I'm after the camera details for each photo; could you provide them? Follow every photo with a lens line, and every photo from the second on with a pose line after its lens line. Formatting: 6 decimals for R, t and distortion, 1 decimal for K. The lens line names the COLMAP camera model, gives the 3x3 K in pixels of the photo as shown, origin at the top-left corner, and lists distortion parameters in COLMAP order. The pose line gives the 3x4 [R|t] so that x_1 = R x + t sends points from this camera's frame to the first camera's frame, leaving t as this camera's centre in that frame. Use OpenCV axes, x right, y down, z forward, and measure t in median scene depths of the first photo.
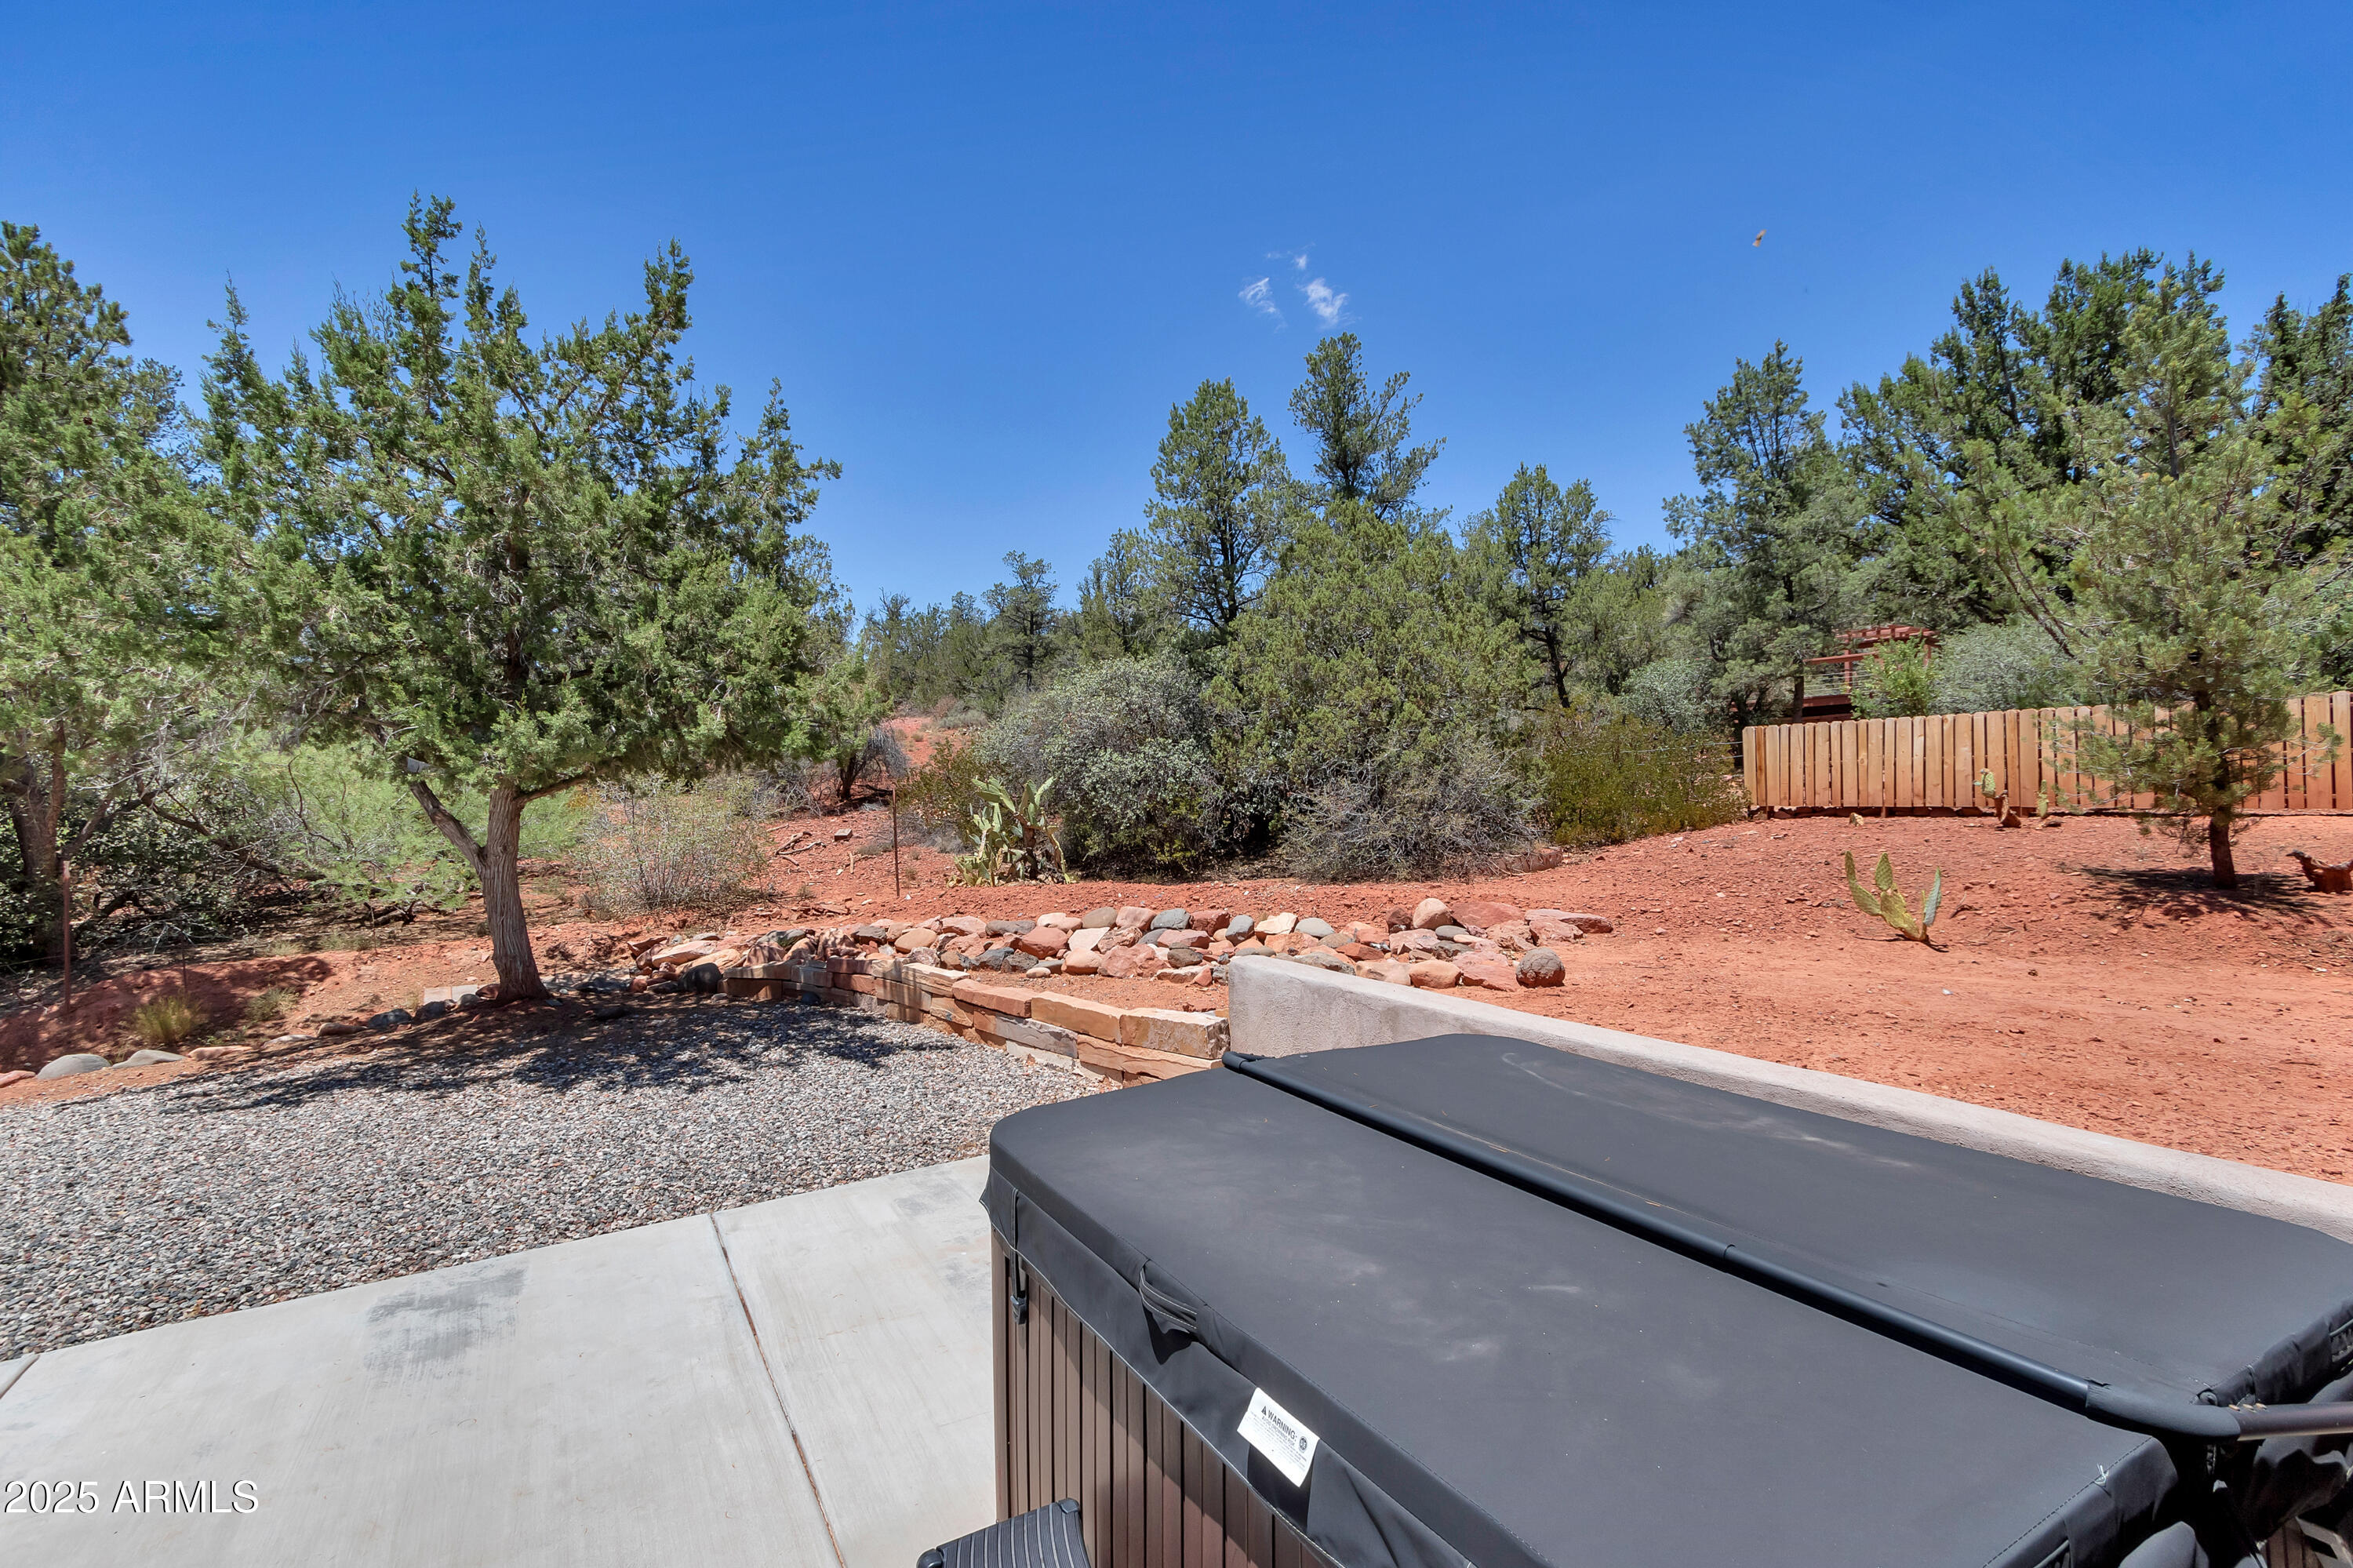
lens RADIAL K [[1069.0, 0, 1165.6], [0, 1069.0, 790.8], [0, 0, 1]] dist [0.003065, -0.000731]
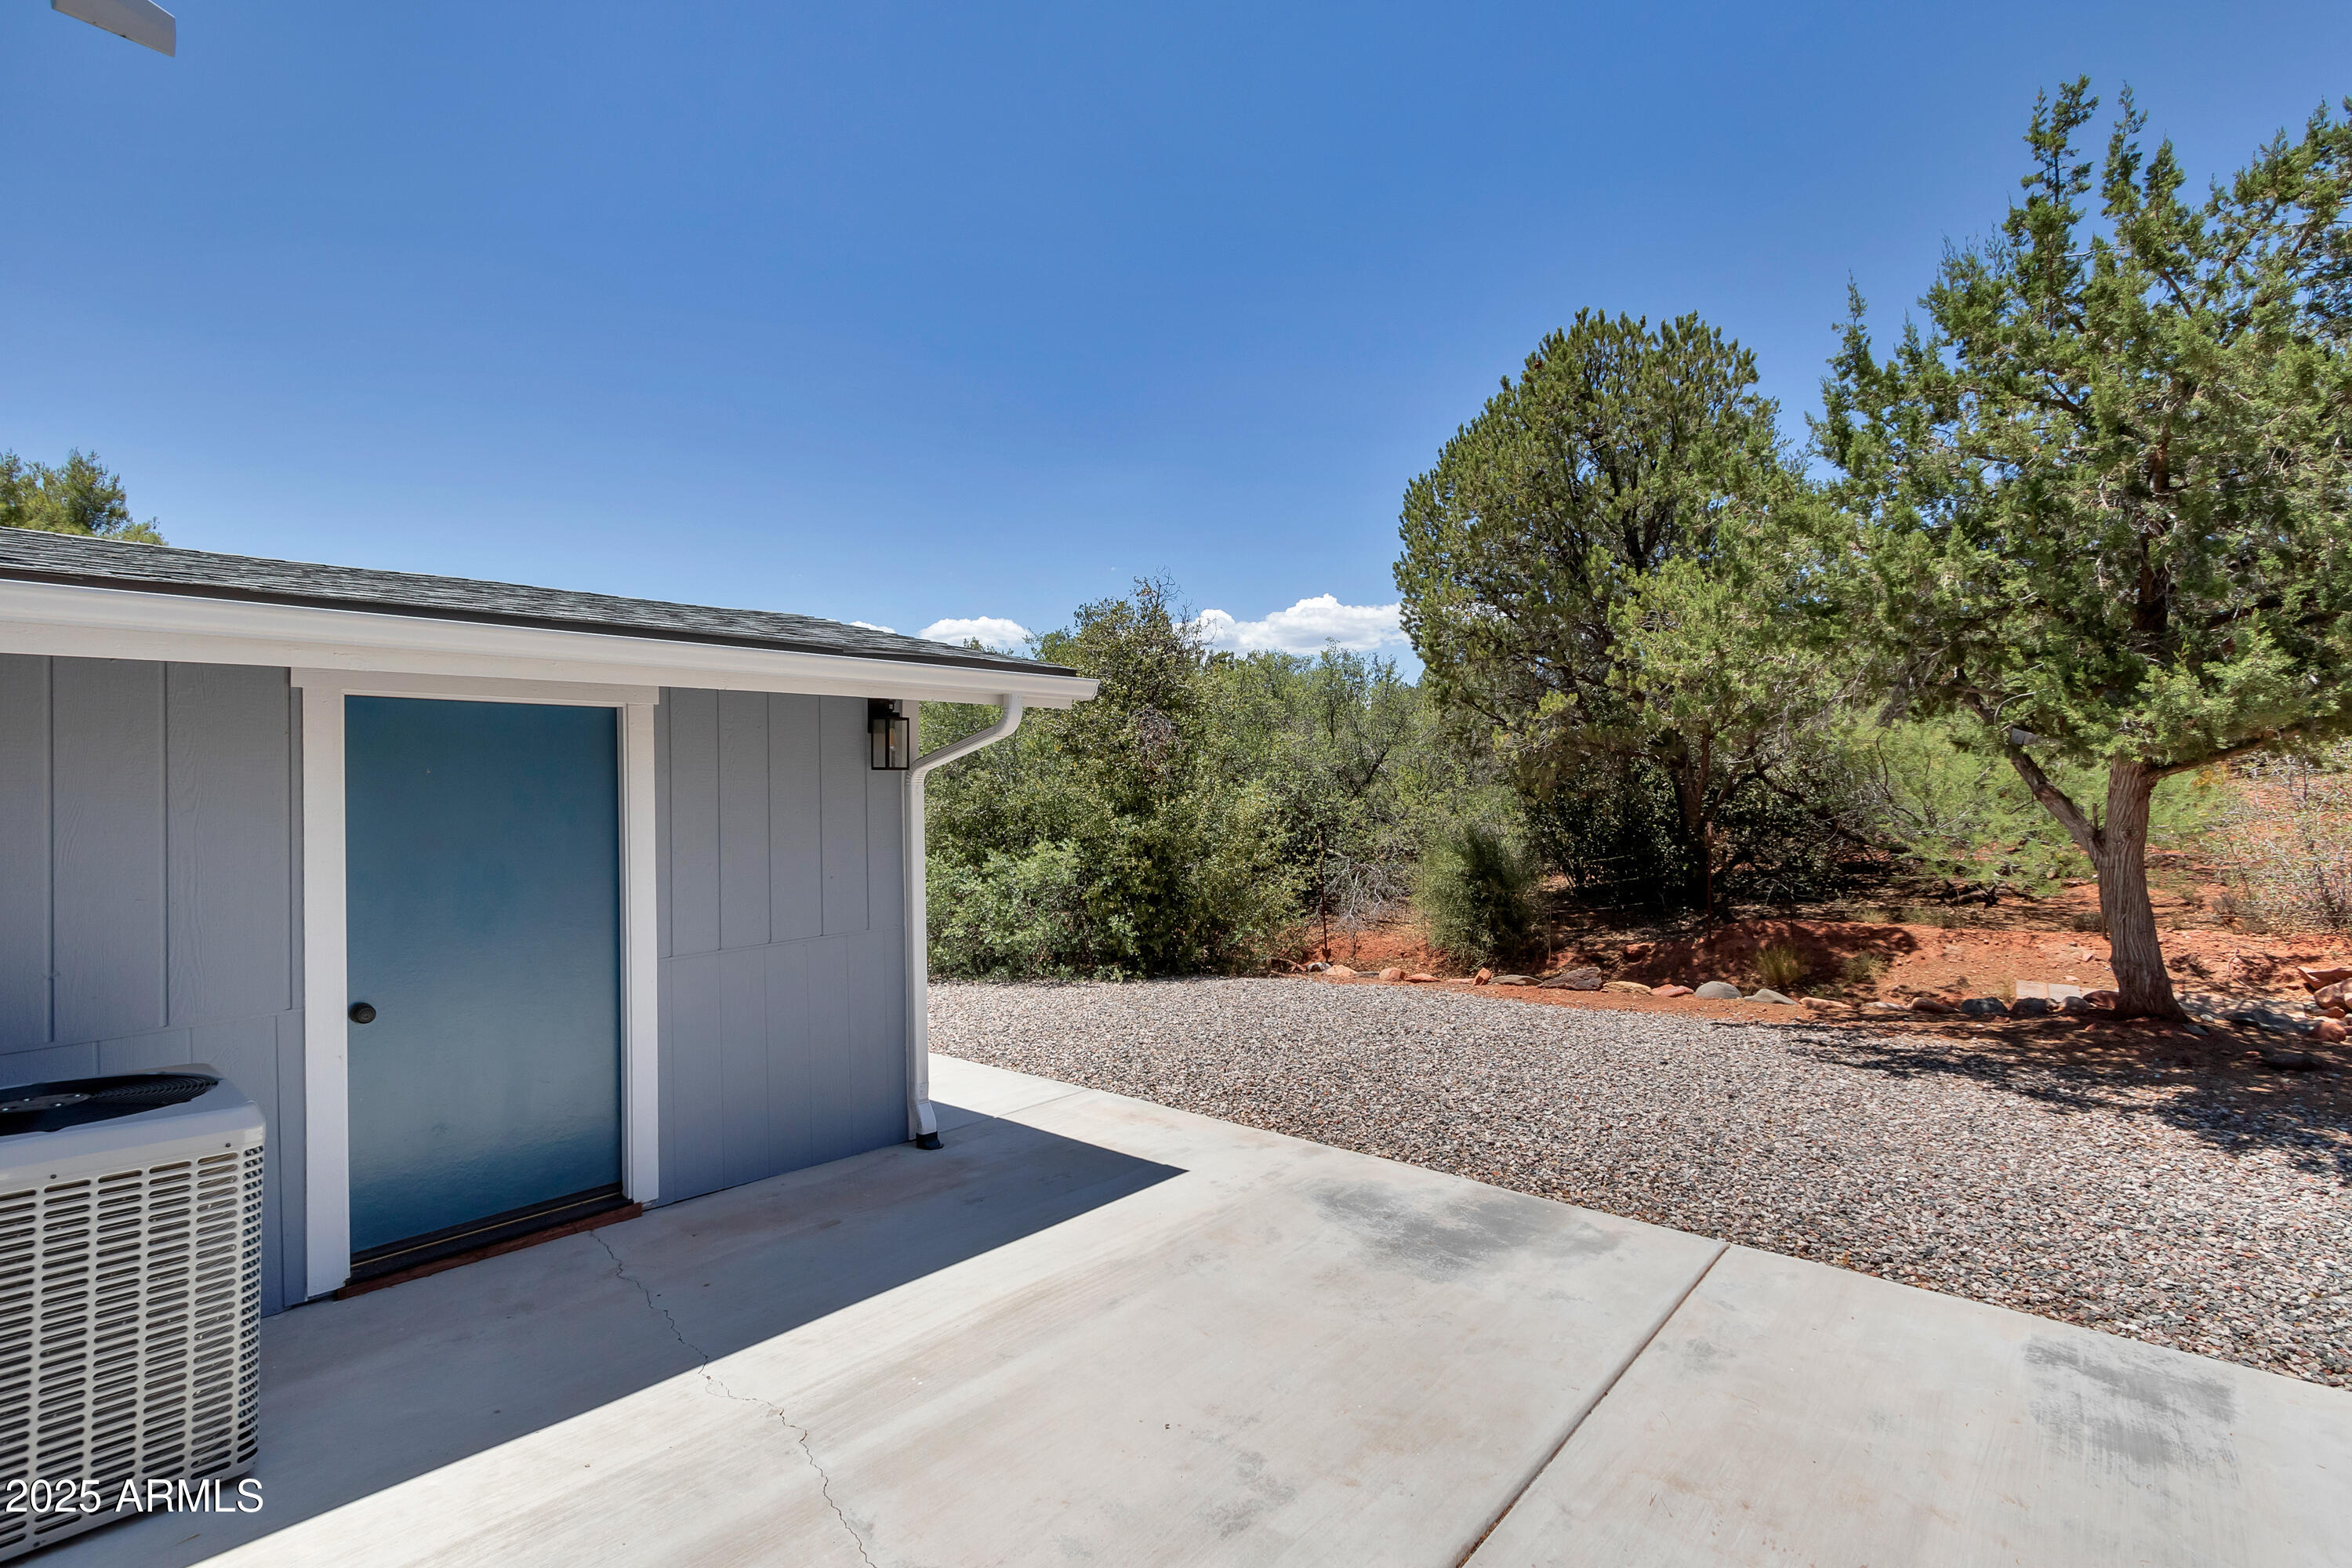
lens RADIAL K [[1068.5, 0, 1166.4], [0, 1068.5, 783.9], [0, 0, 1]] dist [0.003065, -0.000731]
pose [[0.318286, 0.015887, -0.947861, -0.078337], [0.000345, 0.999858, 0.016874, 0.001138], [0.947995, -0.005697, 0.318236, 0.024711]]
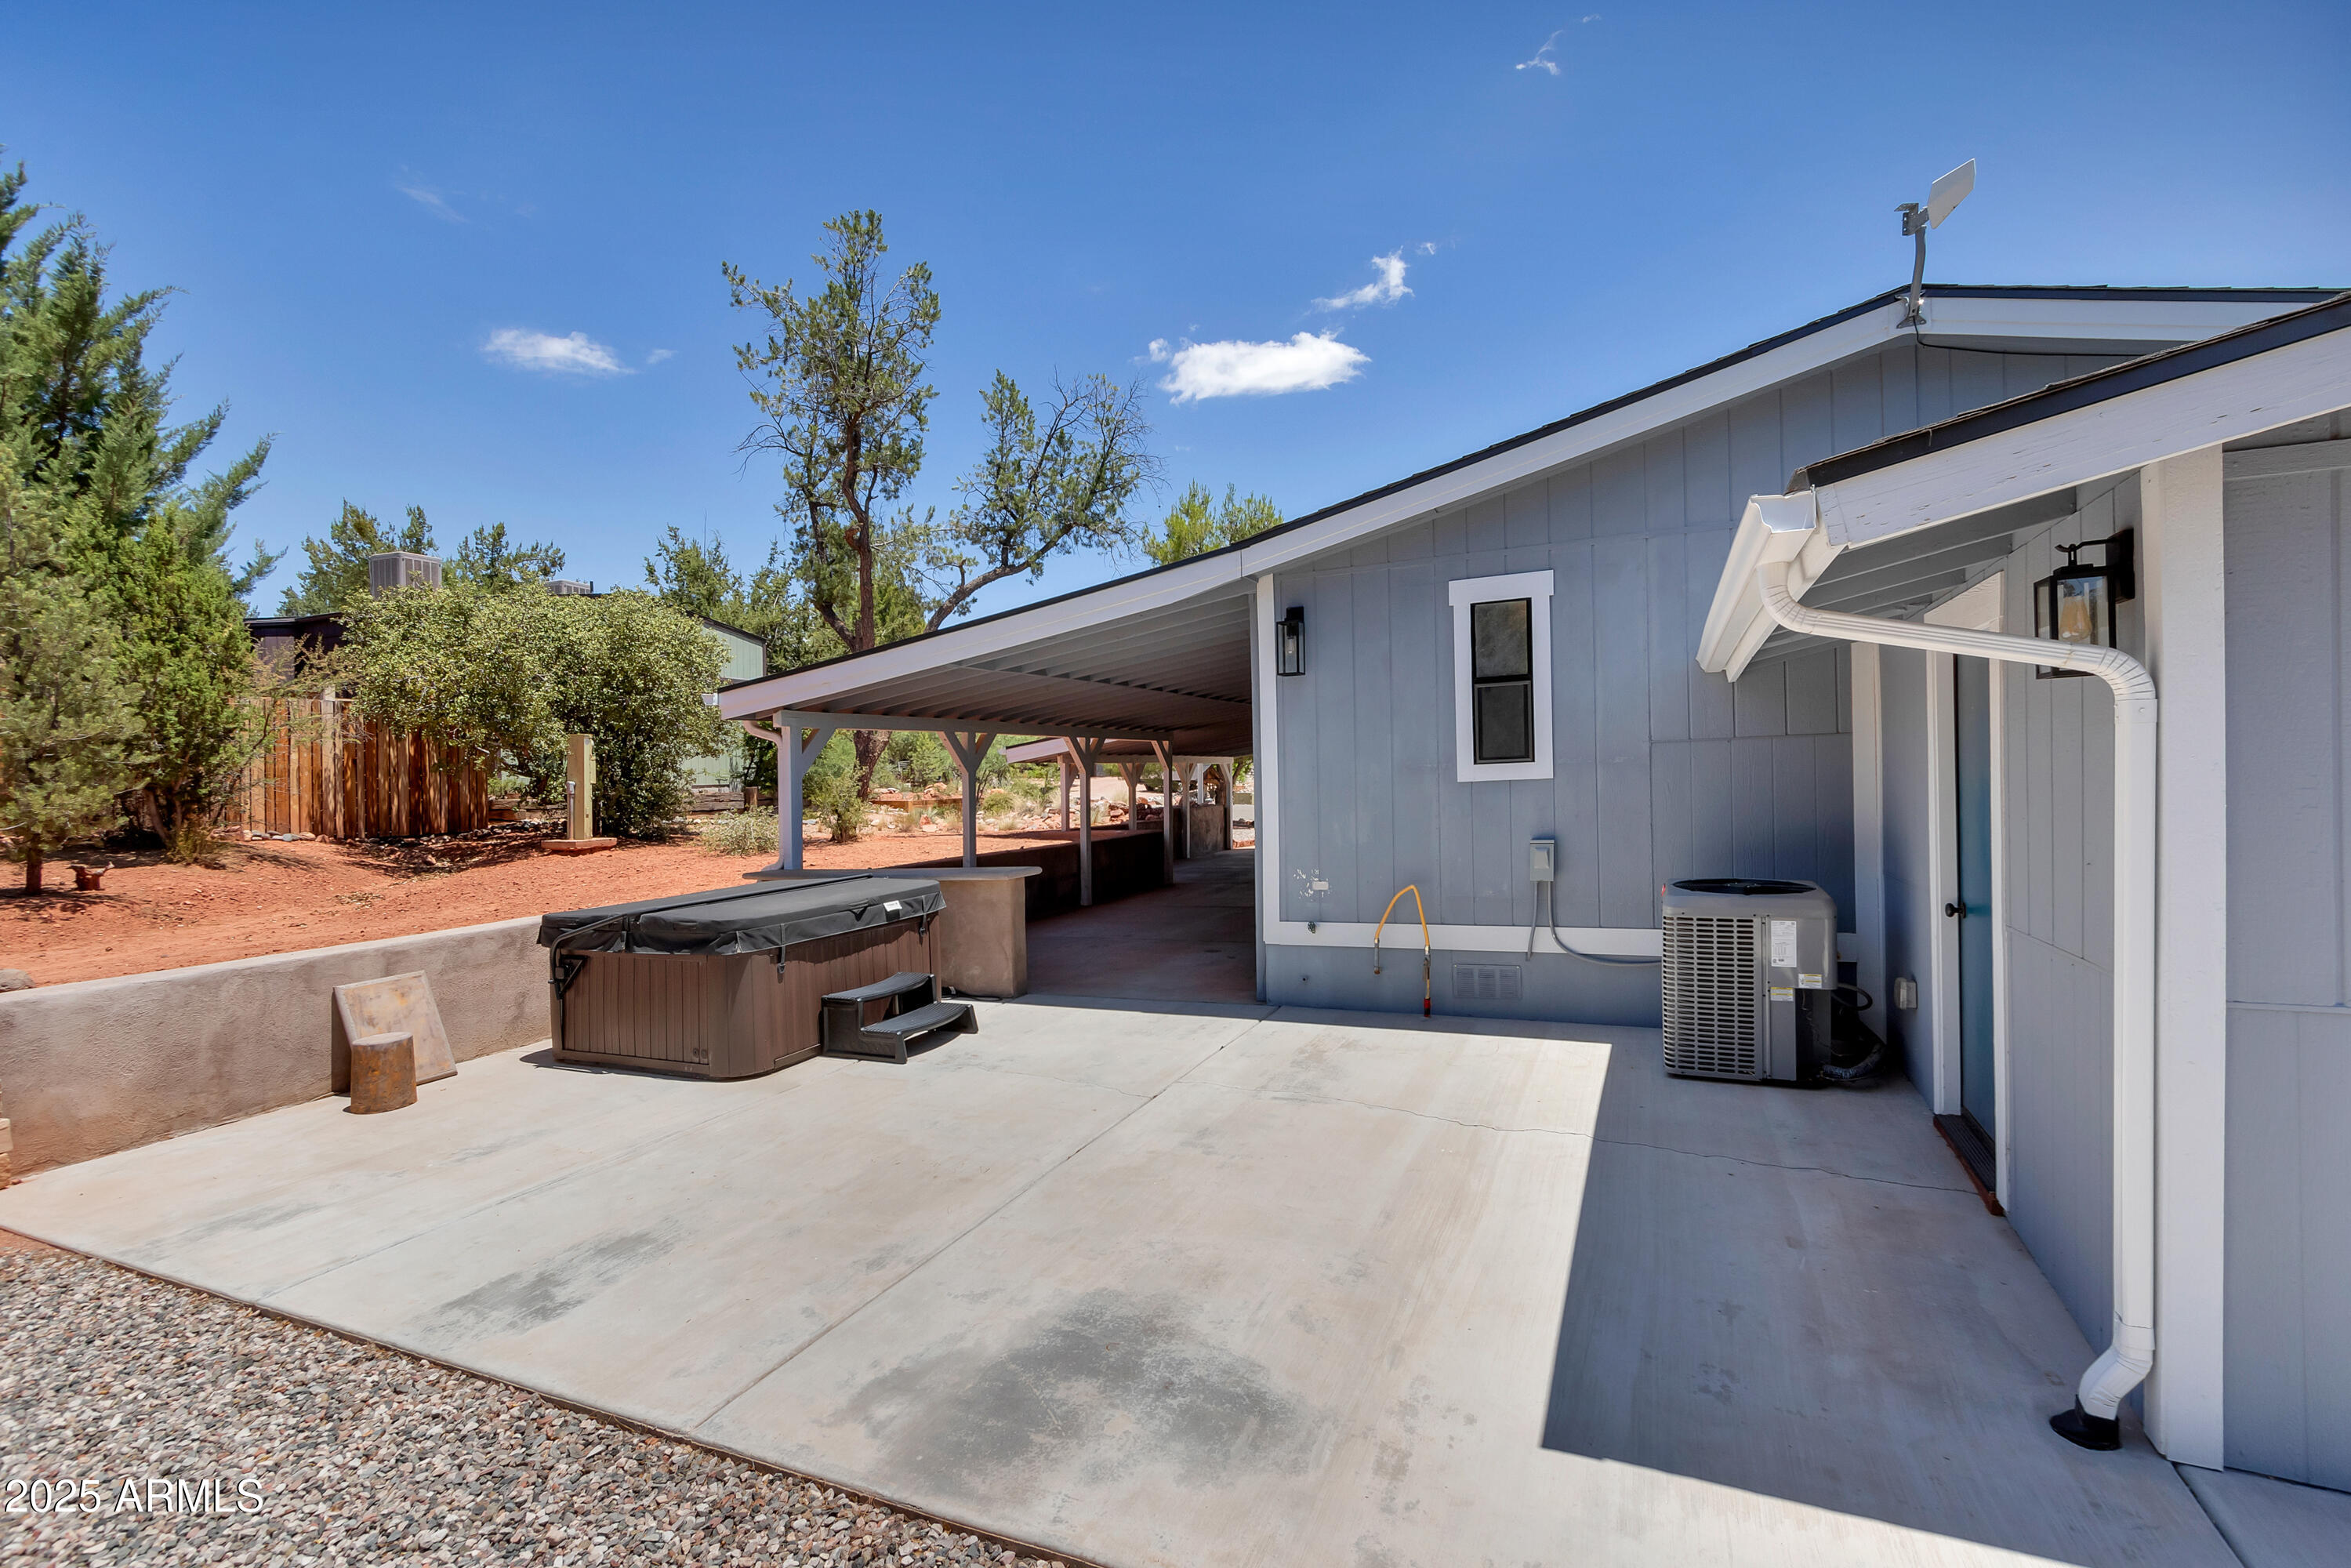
lens RADIAL K [[1068.1, 0, 1182.1], [0, 1068.1, 776.1], [0, 0, 1]] dist [0.003065, -0.000731]
pose [[-0.590089, 0.042617, 0.806213, -1.087963], [0.051640, 0.998553, -0.014988, 0.032670], [-0.805685, 0.032789, -0.591436, 0.649570]]
